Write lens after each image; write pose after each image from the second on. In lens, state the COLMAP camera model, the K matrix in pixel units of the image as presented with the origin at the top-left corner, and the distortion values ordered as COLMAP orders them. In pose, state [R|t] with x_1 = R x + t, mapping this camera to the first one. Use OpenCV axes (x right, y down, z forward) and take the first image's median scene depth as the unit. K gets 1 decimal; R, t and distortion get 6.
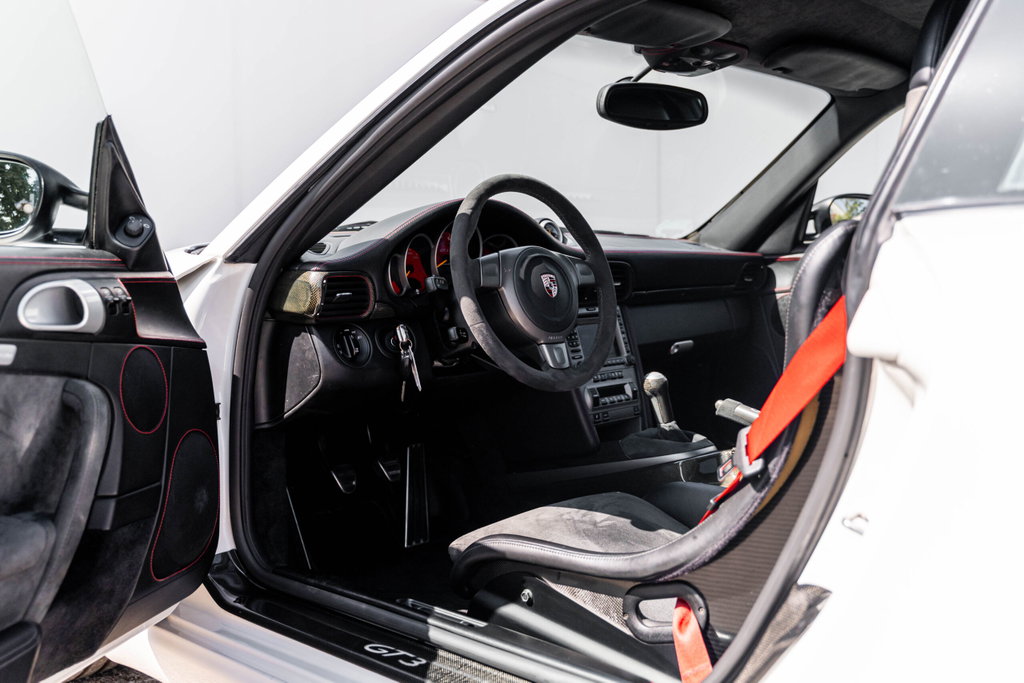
lens RADIAL K [[960.4, 0, 512.0], [0, 960.4, 341.5], [0, 0, 1]] dist [0.000889, 0.002460]
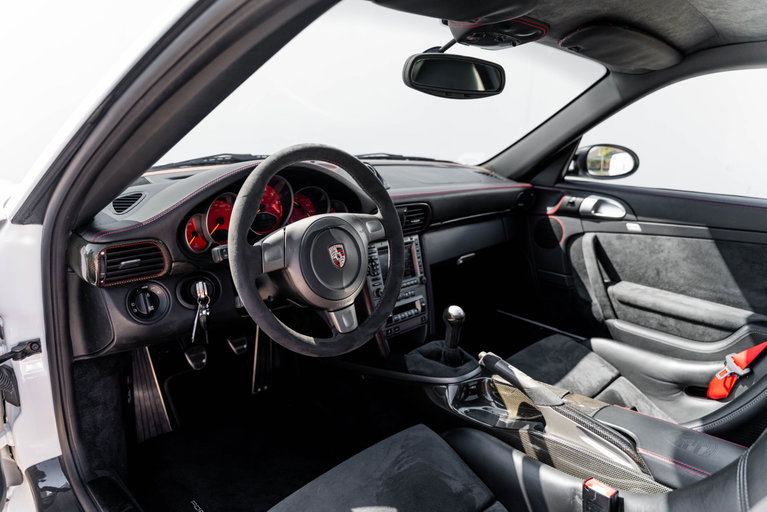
lens RADIAL K [[491.2, 0, 383.2], [0, 491.2, 269.8], [0, 0, 1]] dist [-0.004443, -0.002575]
pose [[0.997739, 0.067201, 0.000528, 0.088845], [-0.066006, 0.978466, 0.195571, -0.150917], [0.012626, -0.195164, 0.980689, 0.459197]]
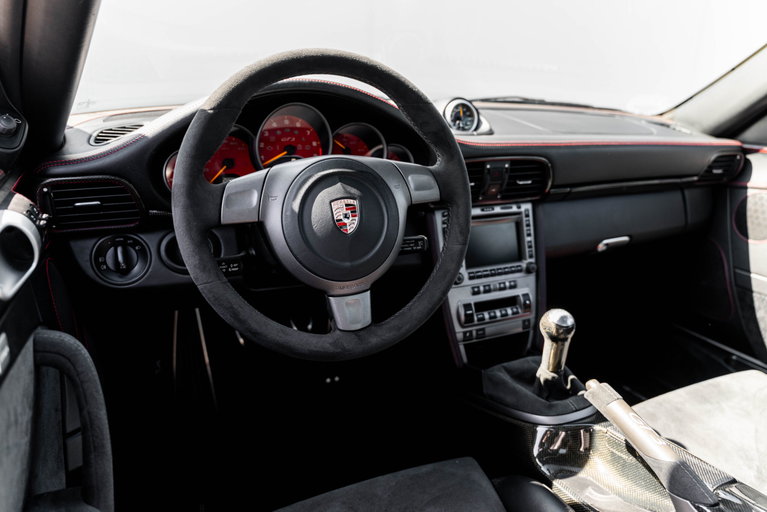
lens RADIAL K [[536.7, 0, 383.5], [0, 536.7, 256.0], [0, 0, 1]] dist [-0.004784, -0.001701]
pose [[0.932925, 0.156812, -0.324132, 0.198230], [-0.080374, 0.968166, 0.237053, -0.126625], [0.350986, -0.195101, 0.915830, 0.625799]]
